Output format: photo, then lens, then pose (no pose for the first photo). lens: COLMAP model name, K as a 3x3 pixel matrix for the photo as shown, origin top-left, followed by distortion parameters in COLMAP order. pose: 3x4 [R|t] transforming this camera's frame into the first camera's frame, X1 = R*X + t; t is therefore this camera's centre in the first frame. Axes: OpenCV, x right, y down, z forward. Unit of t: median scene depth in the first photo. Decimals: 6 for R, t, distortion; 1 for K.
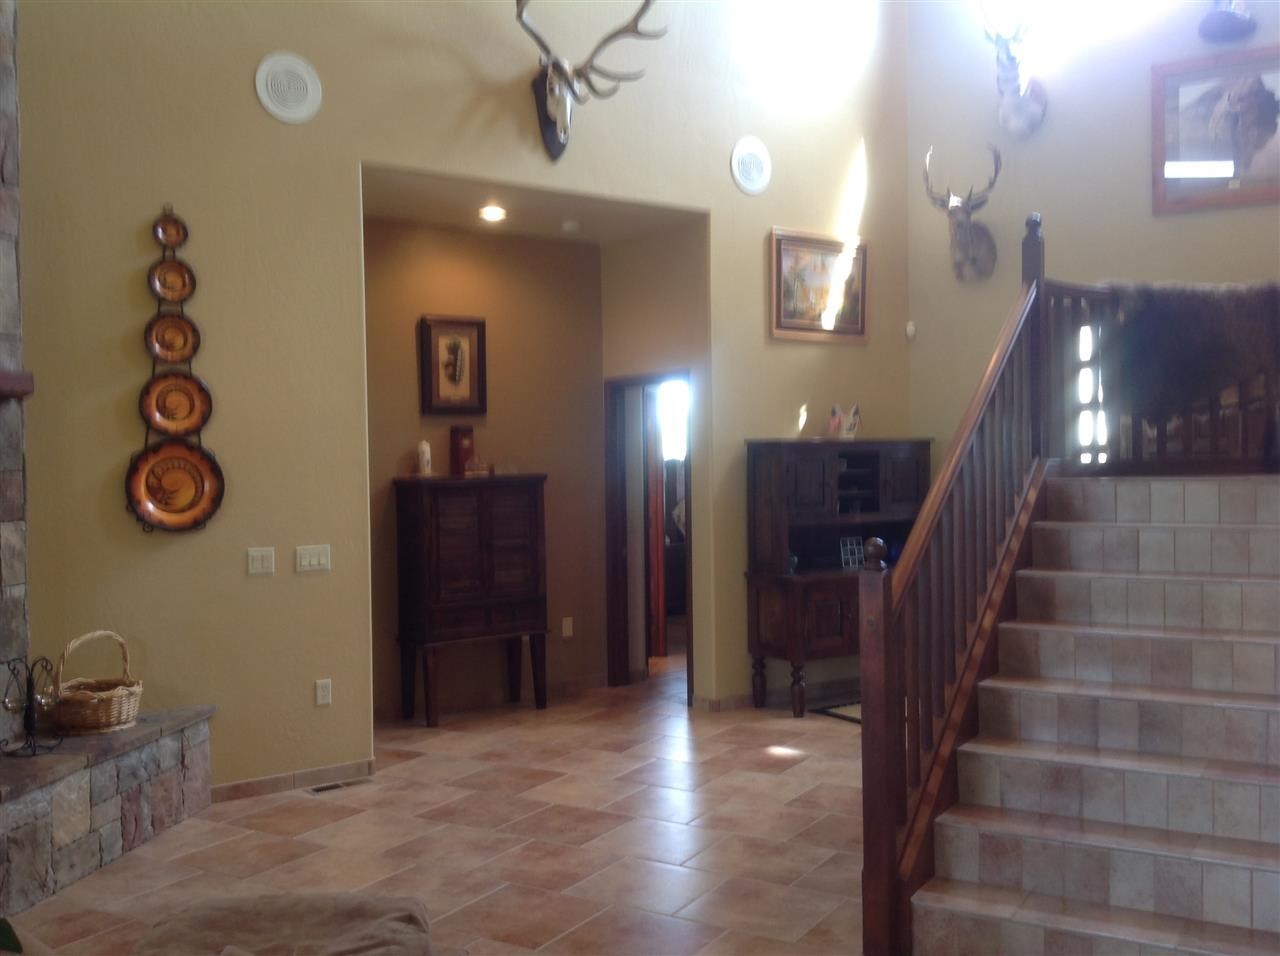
lens RADIAL K [[1183.9, 0, 640.0], [0, 1183.9, 478.0], [0, 0, 1]] dist [0.111159, -0.249635]
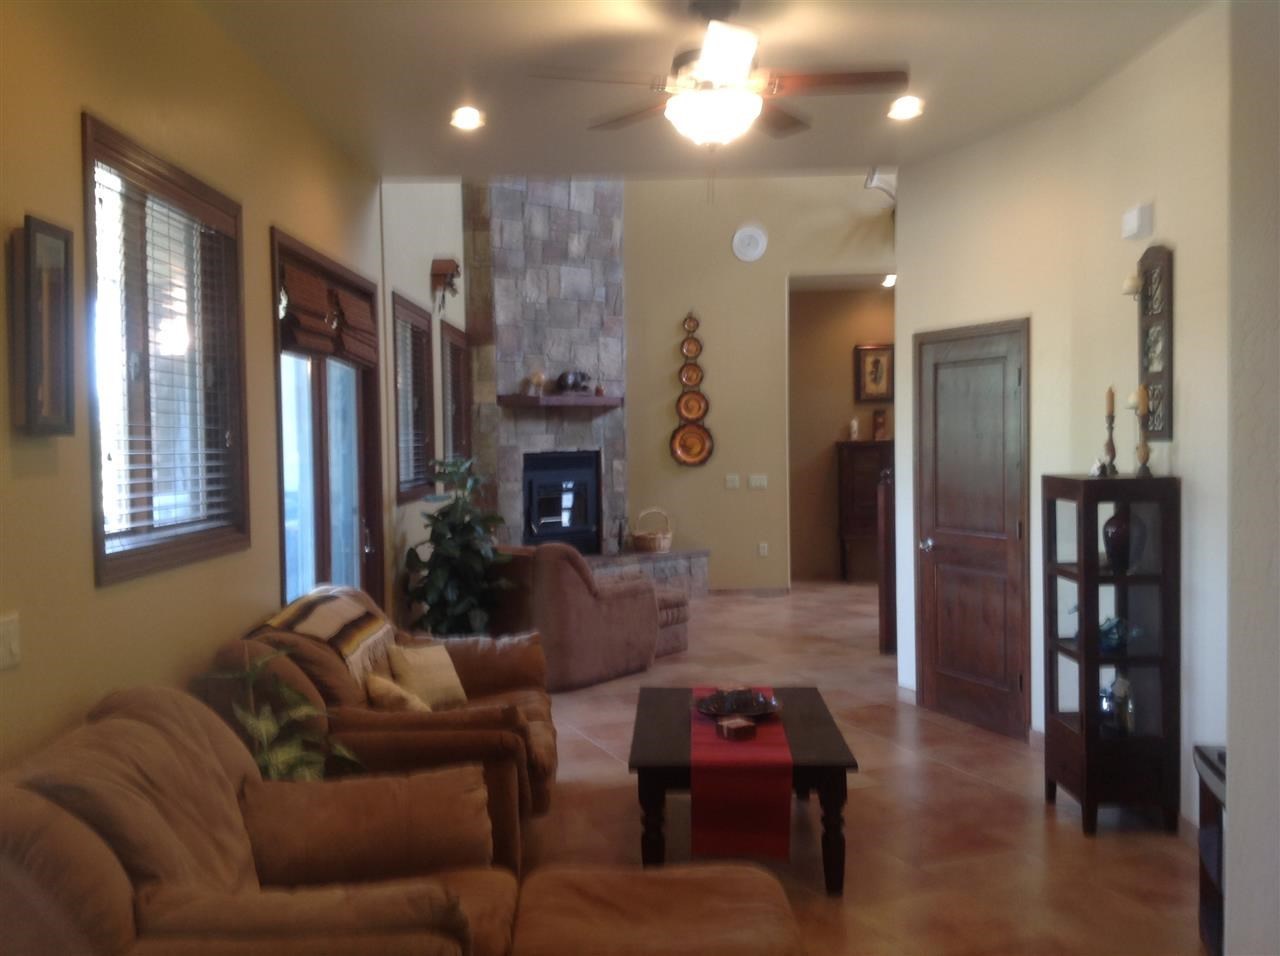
lens RADIAL K [[1183.9, 0, 640.0], [0, 1183.9, 478.0], [0, 0, 1]] dist [0.111159, -0.249635]
pose [[0.809472, 0.026895, -0.586543, 0.769997], [-0.006117, 0.999282, 0.037378, -0.011470], [0.587127, -0.026669, 0.809055, -0.754402]]
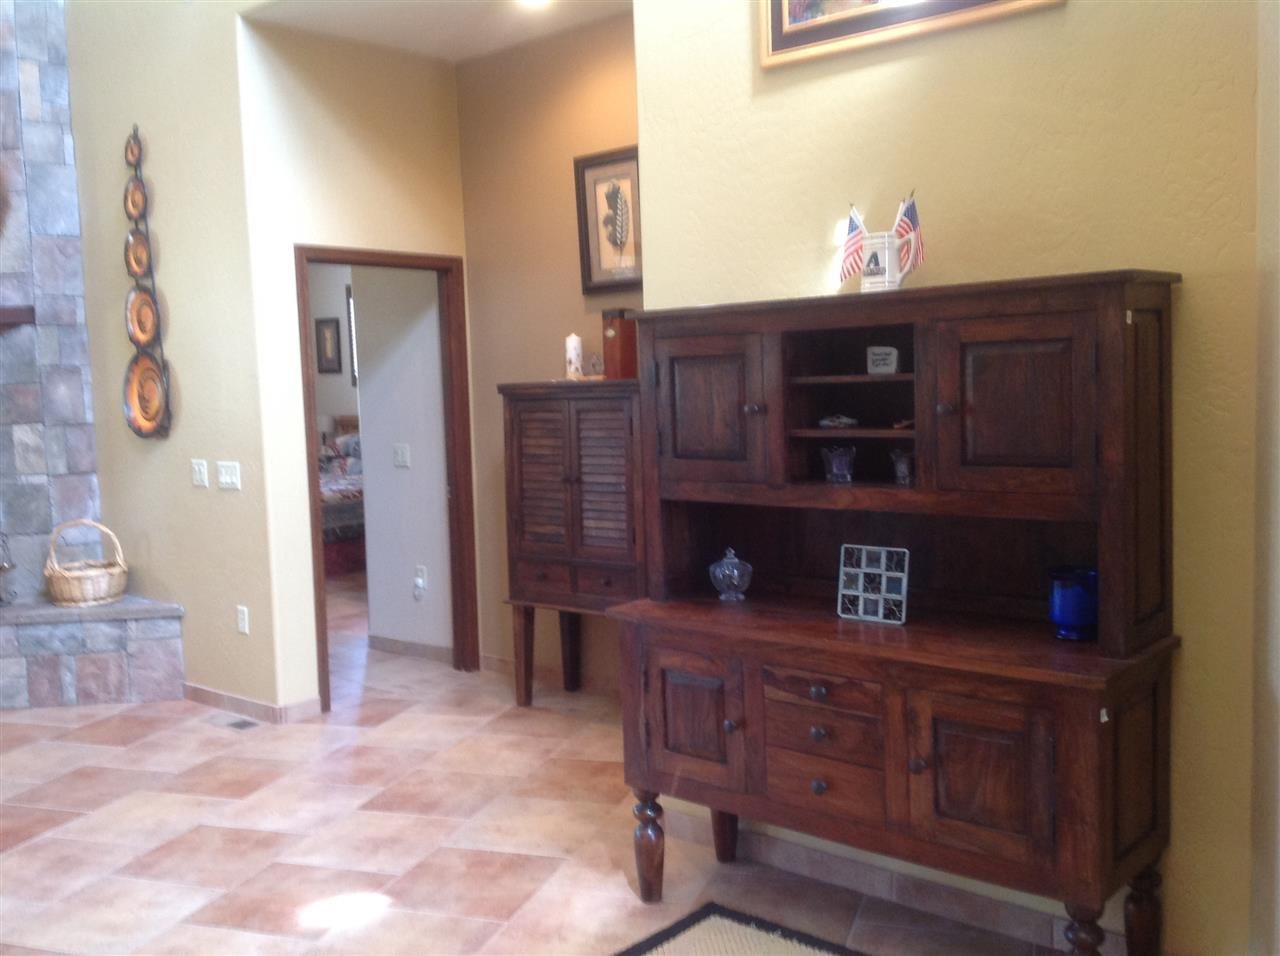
lens RADIAL K [[1223.9, 0, 640.0], [0, 1223.9, 478.0], [0, 0, 1]] dist [0.139480, -0.310562]
pose [[0.228274, 0.090031, -0.969425, 0.782642], [0.017525, 0.995174, 0.096549, -0.018653], [0.973439, -0.039028, 0.225594, 1.169332]]
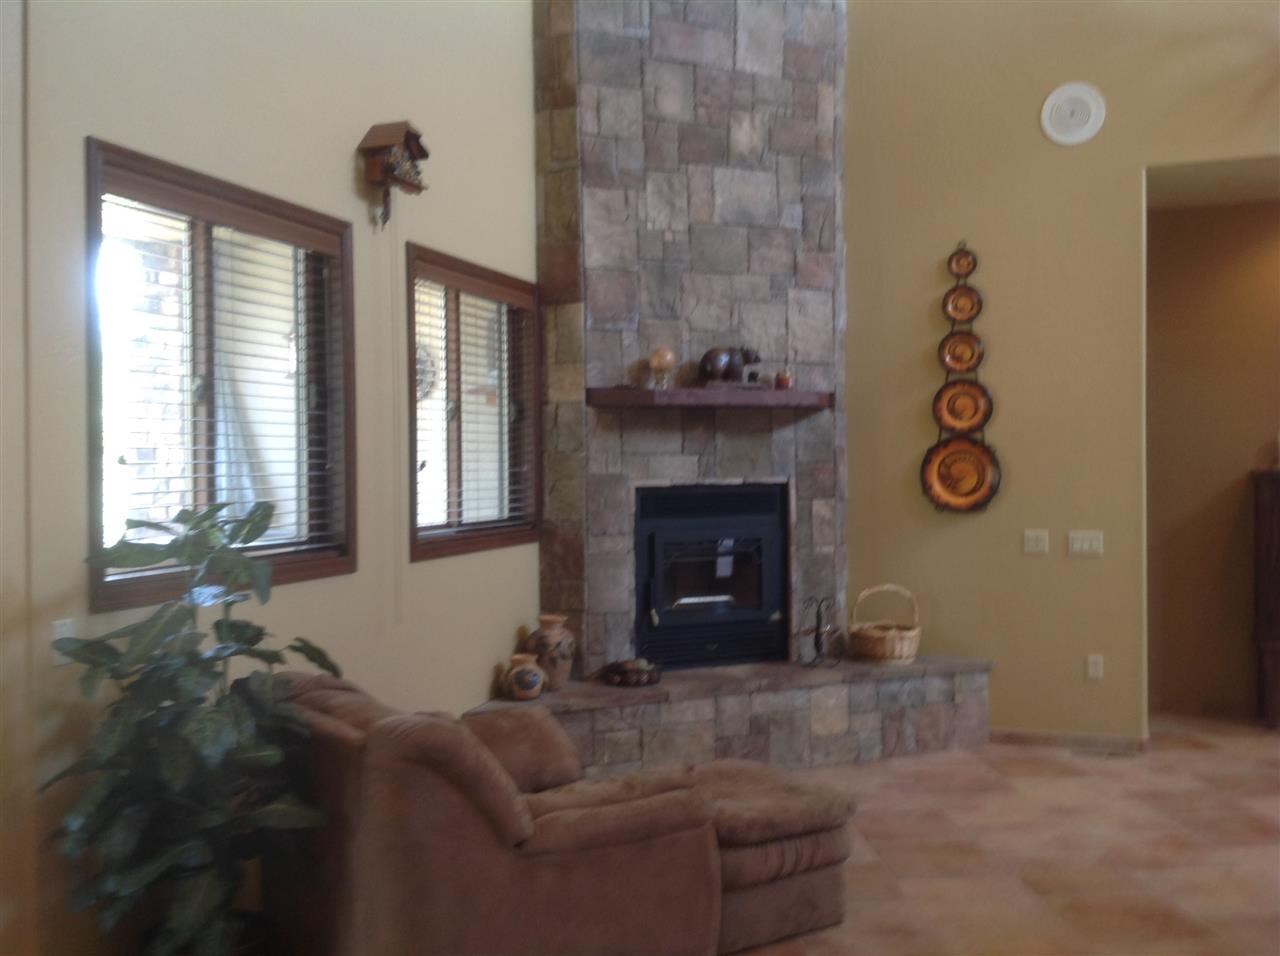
lens RADIAL K [[1223.9, 0, 640.0], [0, 1223.9, 478.0], [0, 0, 1]] dist [0.139480, -0.310562]
pose [[0.574094, 0.026802, -0.818351, 0.445366], [-0.011288, 0.999628, 0.024820, -0.016688], [0.818712, -0.005012, 0.574183, 0.018172]]
